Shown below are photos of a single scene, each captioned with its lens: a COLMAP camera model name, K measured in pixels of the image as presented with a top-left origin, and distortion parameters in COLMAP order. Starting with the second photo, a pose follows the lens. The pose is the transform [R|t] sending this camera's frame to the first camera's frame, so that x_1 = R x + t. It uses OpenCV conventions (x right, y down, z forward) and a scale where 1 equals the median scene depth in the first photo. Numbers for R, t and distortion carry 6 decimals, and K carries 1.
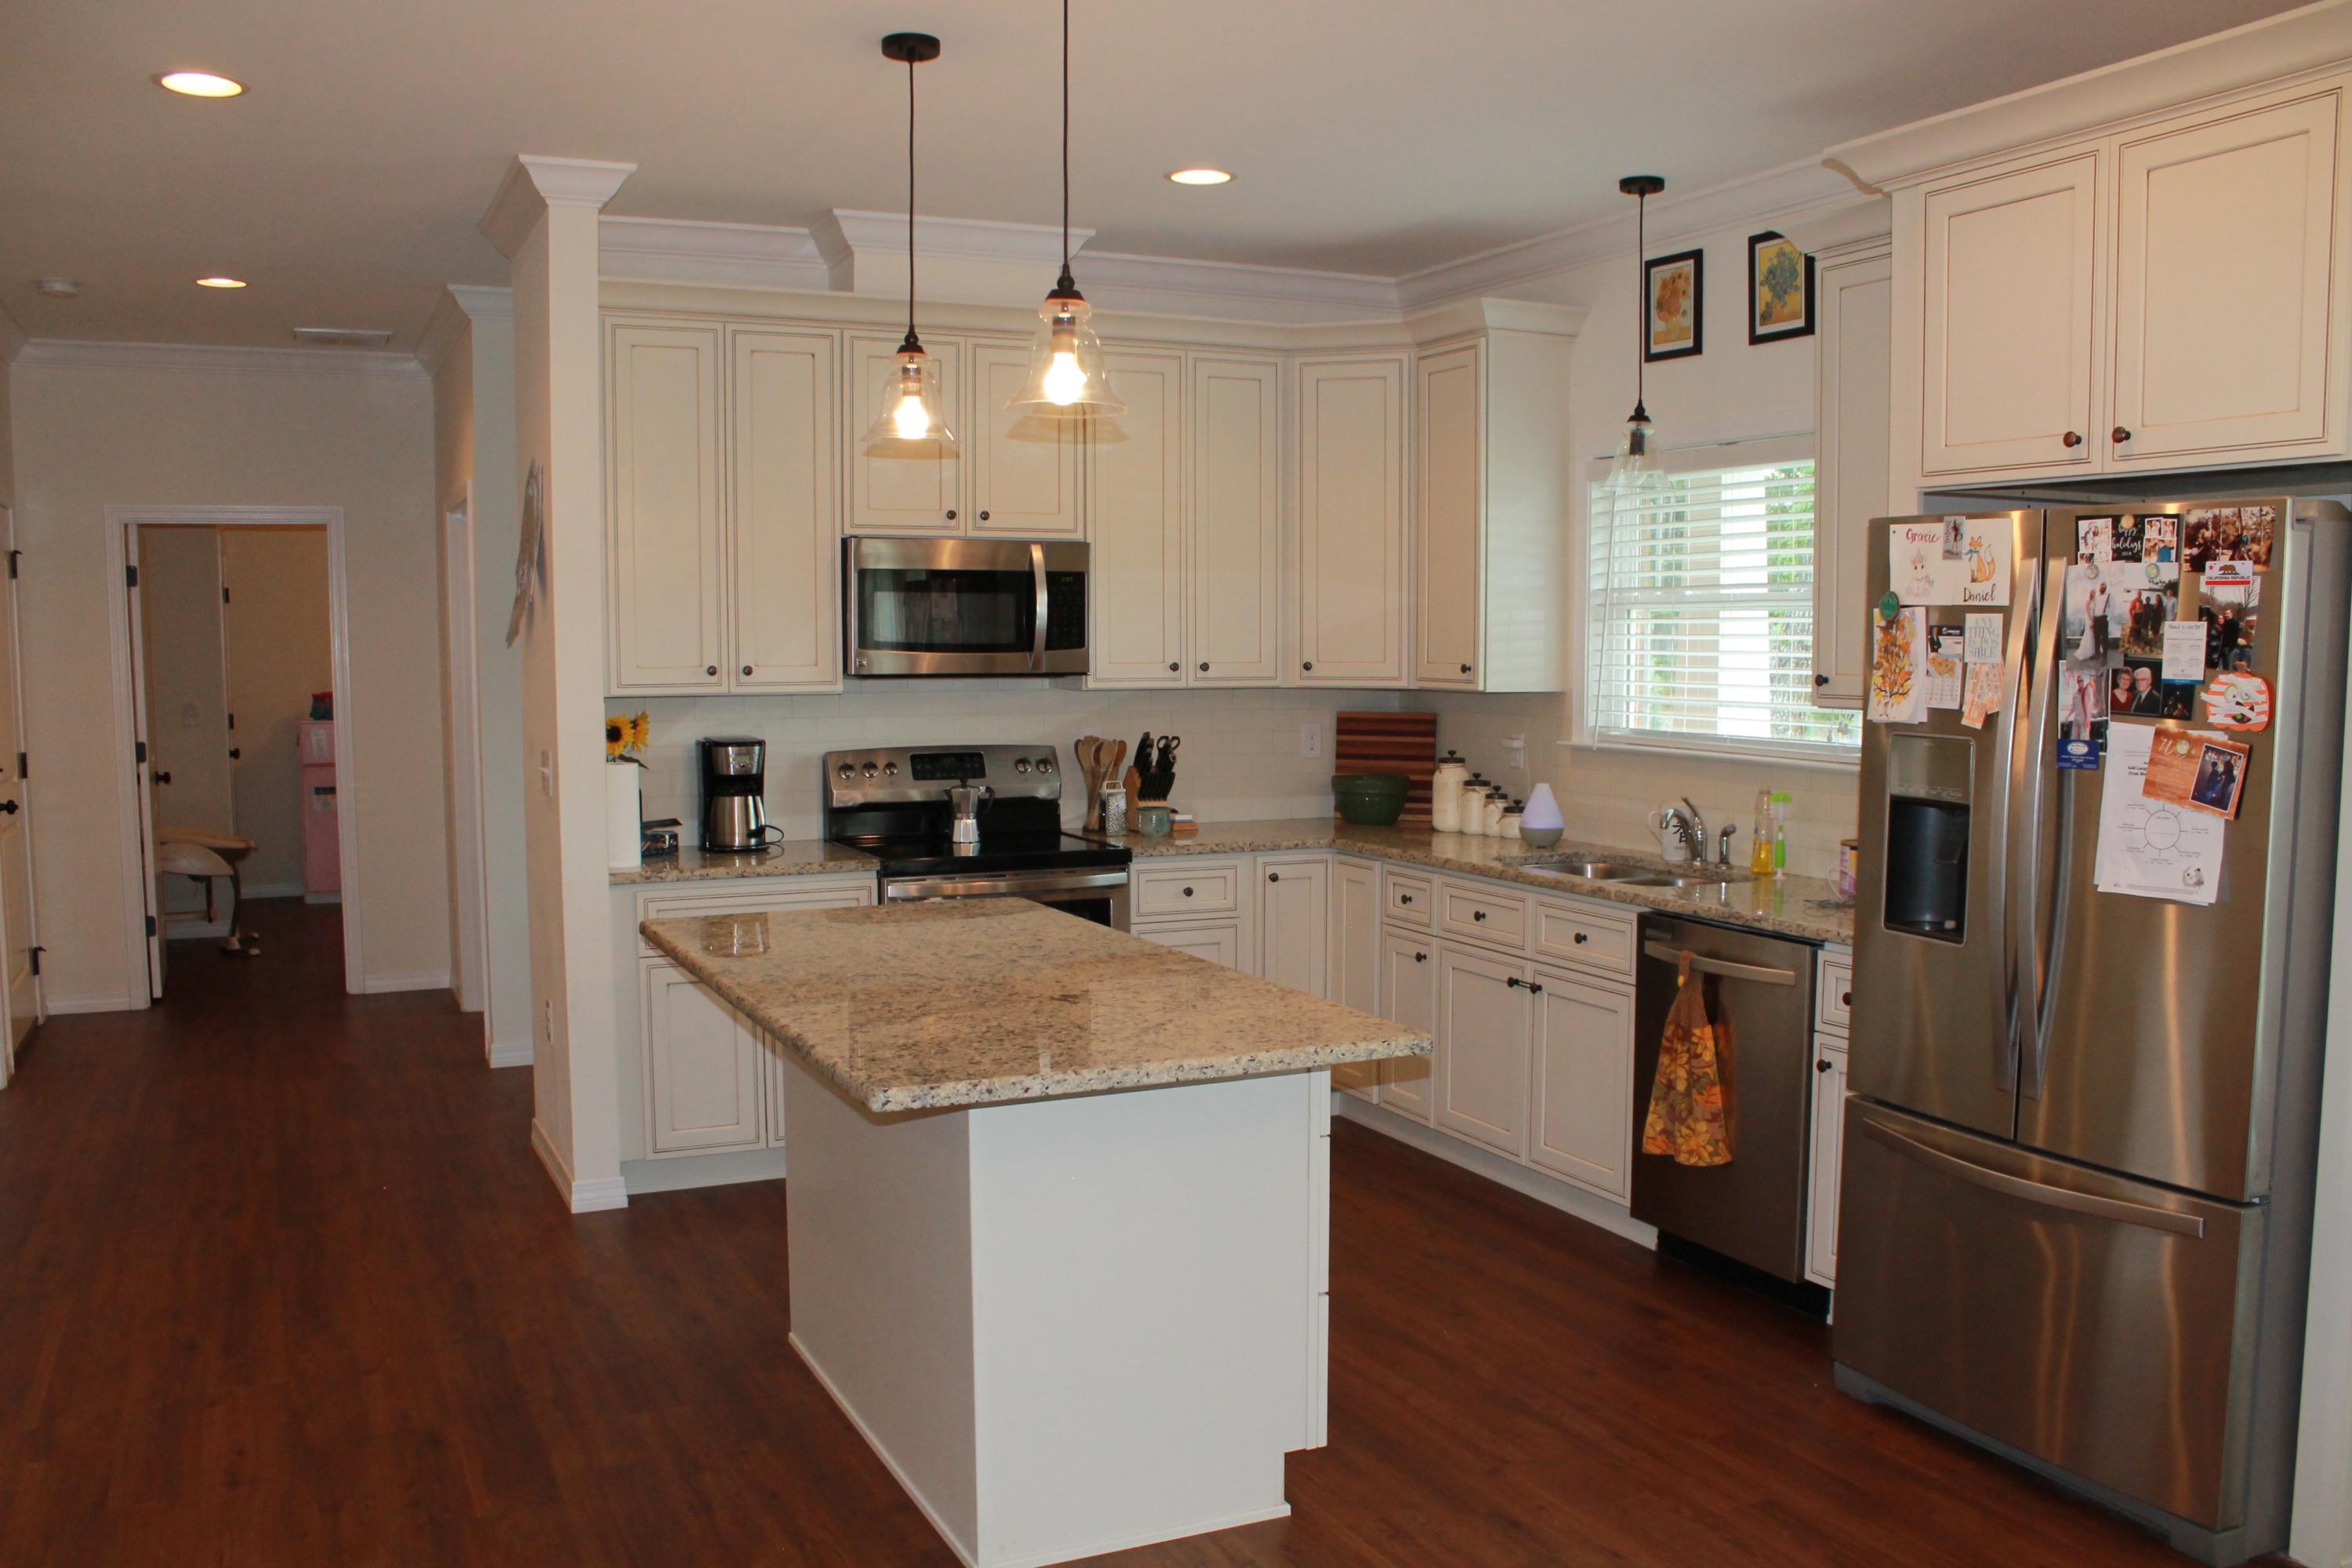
lens RADIAL K [[1955.2, 0, 1176.0], [0, 1955.2, 784.0], [0, 0, 1]] dist [-0.129583, 0.002156]
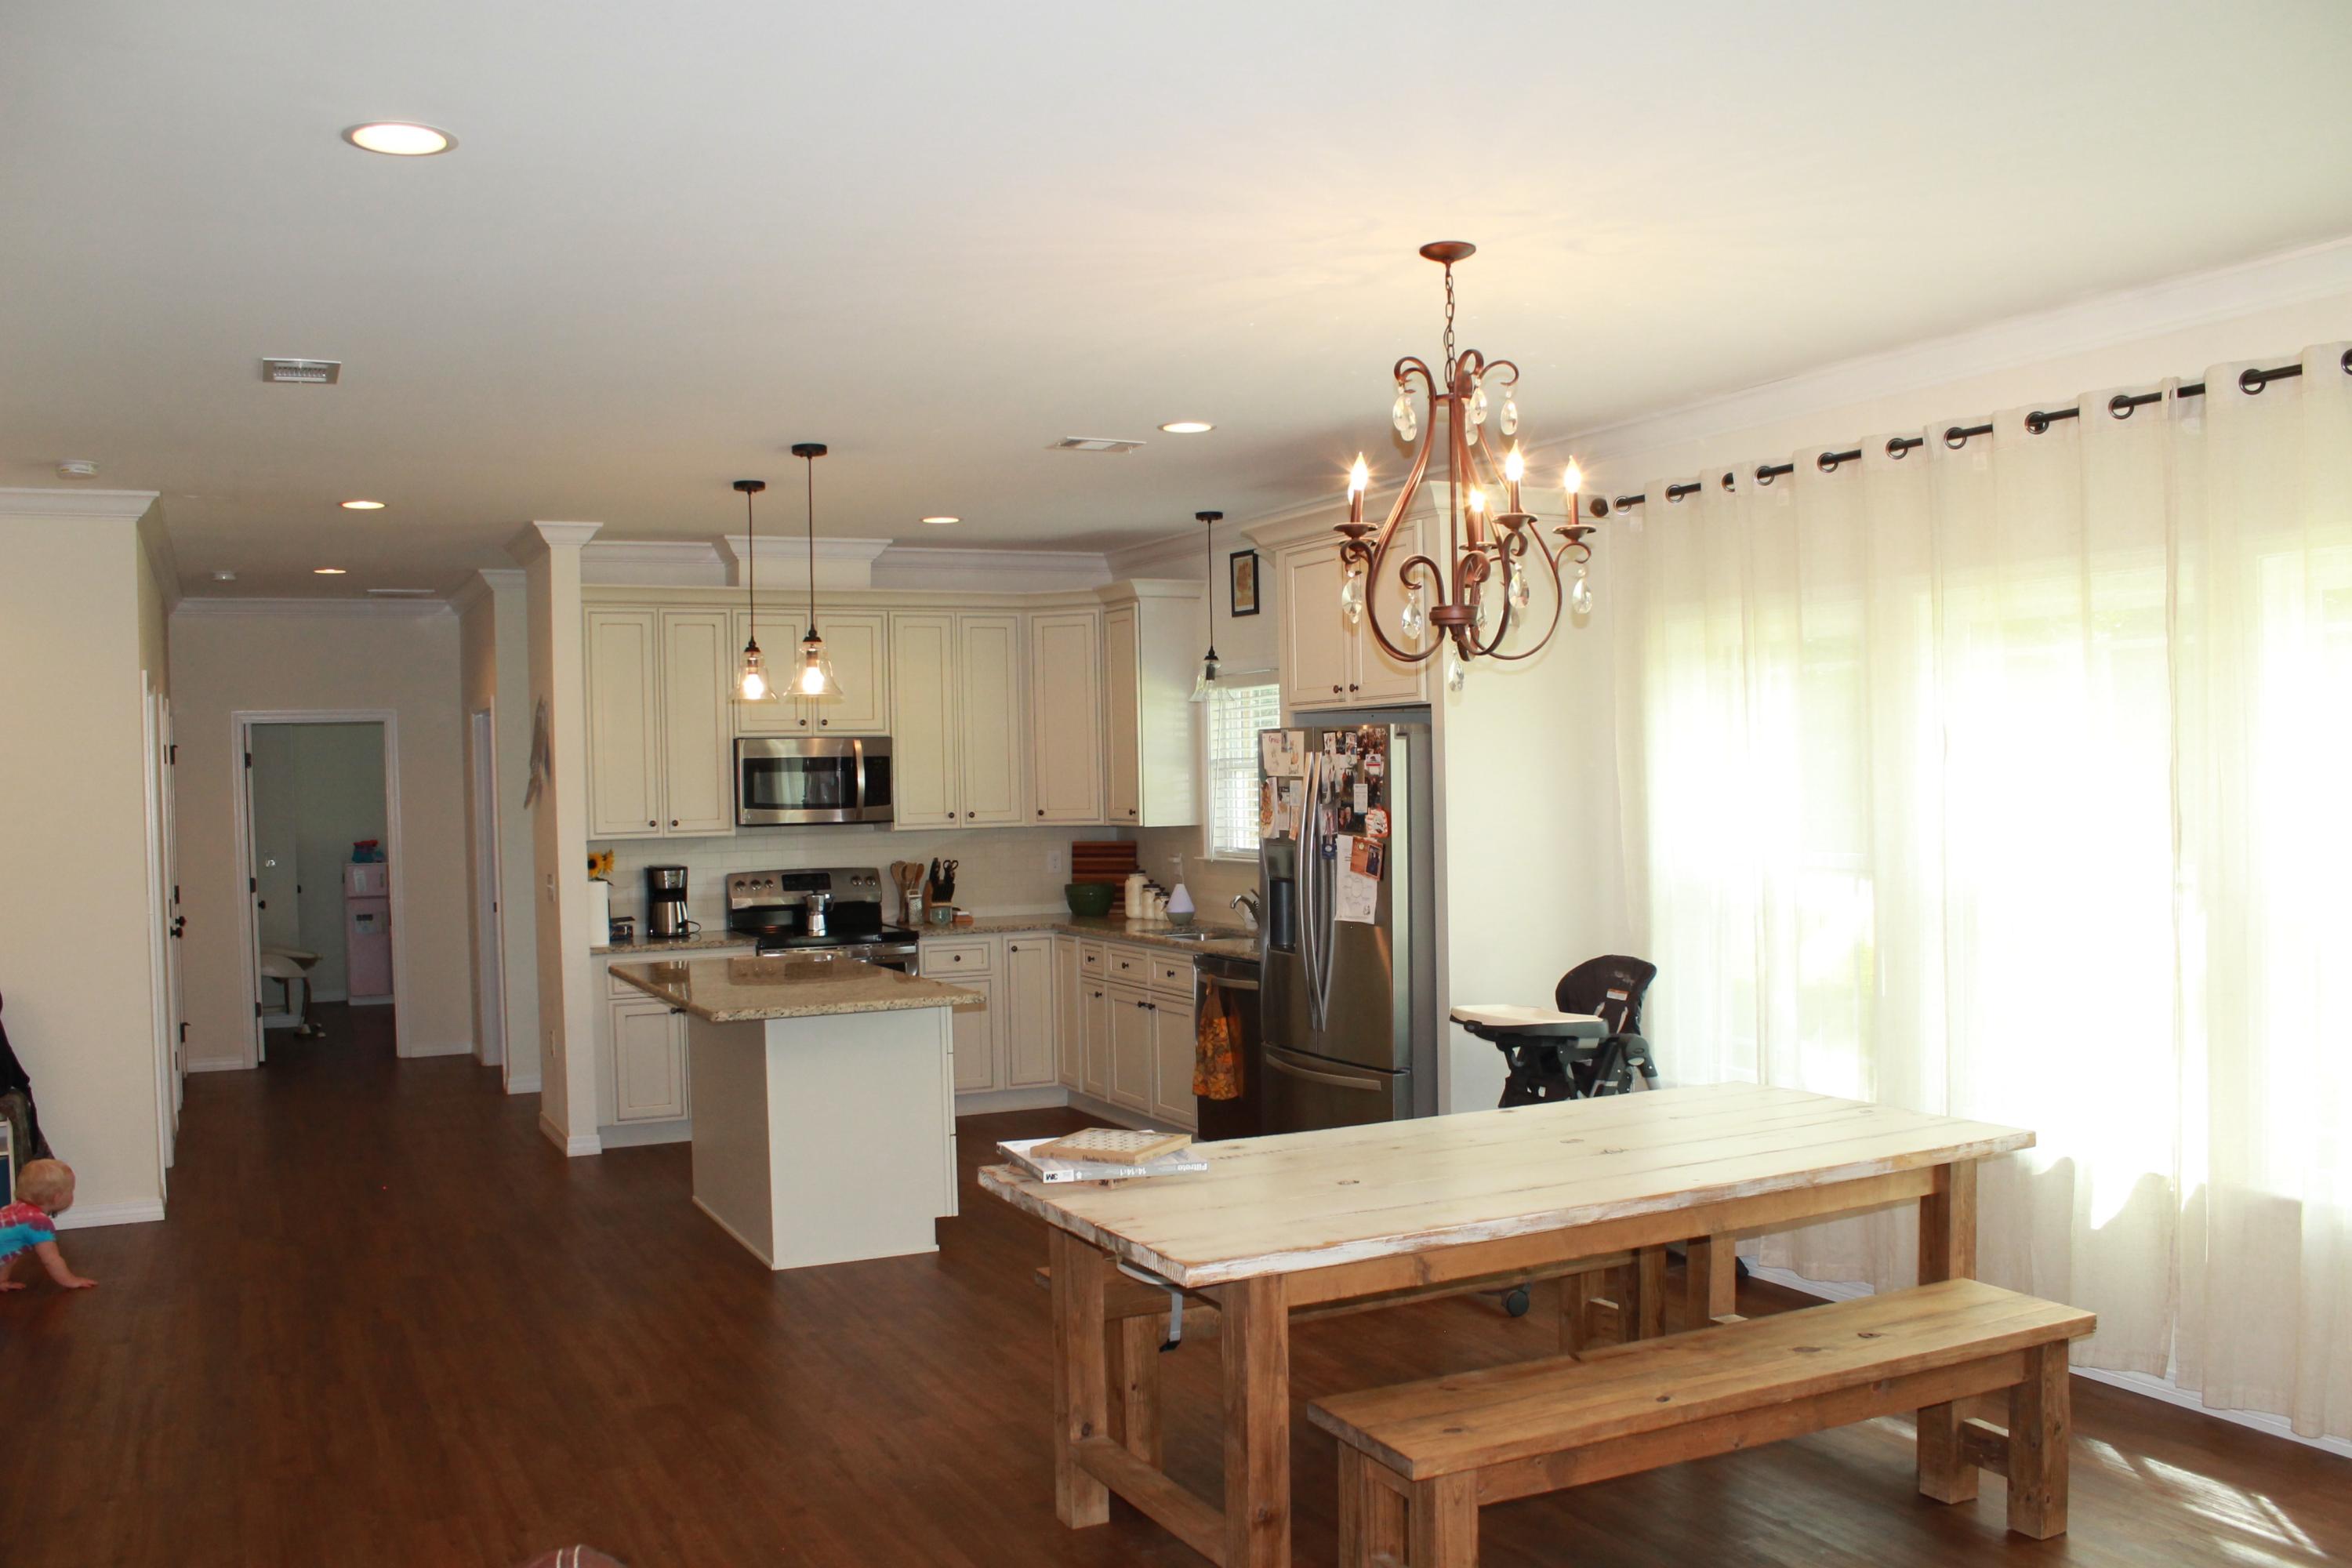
lens RADIAL K [[1997.1, 0, 1176.0], [0, 1997.1, 784.0], [0, 0, 1]] dist [-0.146167, 0.000633]
pose [[0.999723, -0.021786, 0.008950, 0.174608], [0.022361, 0.997285, -0.070157, 0.032482], [-0.007398, 0.070338, 0.997496, -0.619181]]
